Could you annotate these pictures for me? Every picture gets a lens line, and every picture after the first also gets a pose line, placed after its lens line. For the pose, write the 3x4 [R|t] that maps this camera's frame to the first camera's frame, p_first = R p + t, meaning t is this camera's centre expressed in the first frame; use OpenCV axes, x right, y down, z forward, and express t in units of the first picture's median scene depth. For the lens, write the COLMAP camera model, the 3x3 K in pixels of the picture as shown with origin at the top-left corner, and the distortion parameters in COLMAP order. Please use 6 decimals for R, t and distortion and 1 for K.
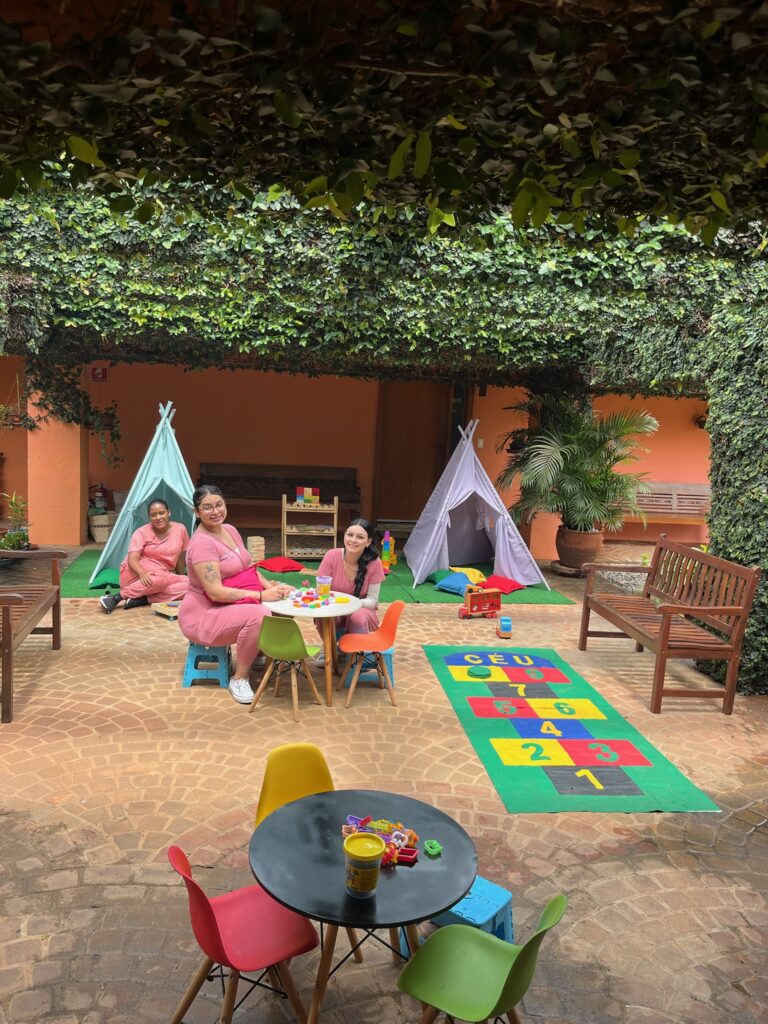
lens RADIAL K [[758.4, 0, 401.5], [0, 758.4, 509.6], [0, 0, 1]] dist [0.055279, -0.081372]
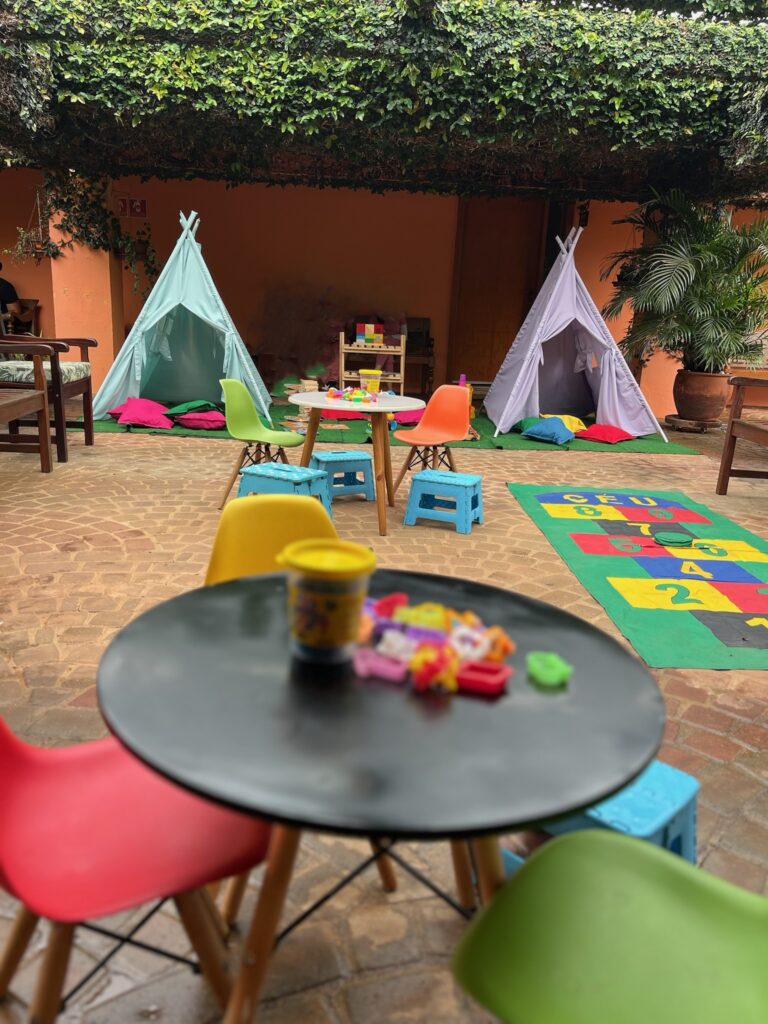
lens RADIAL K [[758.4, 0, 401.5], [0, 758.4, 509.6], [0, 0, 1]] dist [0.055279, -0.081372]
pose [[0.994574, 0.016404, -0.102728, 0.000646], [-0.005058, 0.993947, 0.109741, 0.097675], [0.103906, -0.108626, 0.988637, 0.181659]]
